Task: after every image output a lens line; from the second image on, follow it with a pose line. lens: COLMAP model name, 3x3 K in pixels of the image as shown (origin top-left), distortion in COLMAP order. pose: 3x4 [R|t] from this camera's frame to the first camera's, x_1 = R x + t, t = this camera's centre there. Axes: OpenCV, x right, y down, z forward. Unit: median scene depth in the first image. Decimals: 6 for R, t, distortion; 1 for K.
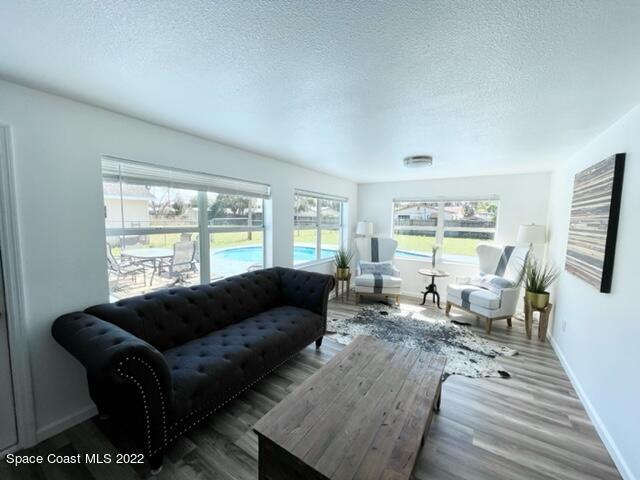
lens RADIAL K [[259.4, 0, 319.1], [0, 259.4, 240.9], [0, 0, 1]] dist [-0.001559, 0.001090]
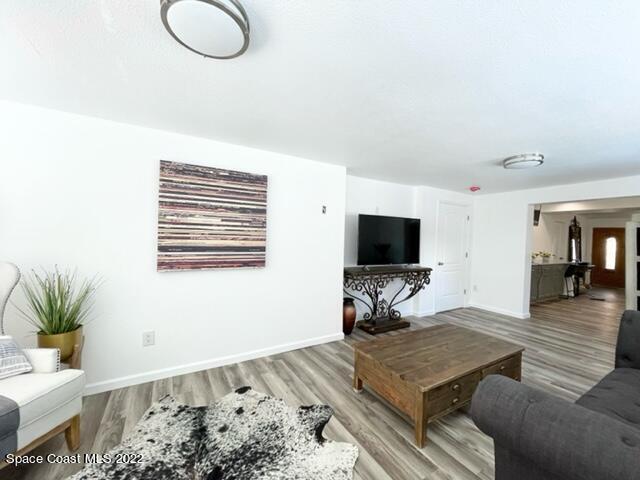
lens RADIAL K [[259.4, 0, 318.5], [0, 259.4, 239.5], [0, 0, 1]] dist [-0.001559, 0.001090]
pose [[-0.889972, -0.046105, 0.453678, 0.087726], [-0.005593, 0.995904, 0.090239, -0.056298], [-0.455981, 0.077773, -0.886585, 1.251421]]
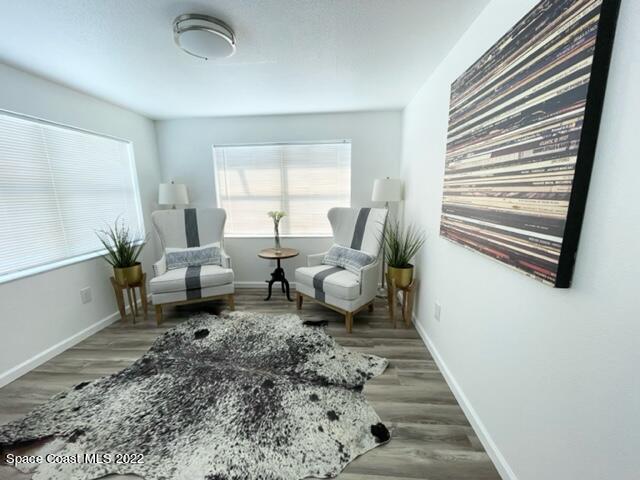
lens RADIAL K [[259.4, 0, 317.0], [0, 259.4, 241.0], [0, 0, 1]] dist [-0.001559, 0.001090]
pose [[0.880401, -0.121257, 0.458465, 0.297517], [0.072284, 0.989774, 0.122970, 0.016688], [-0.468688, -0.075123, 0.880163, 0.463697]]
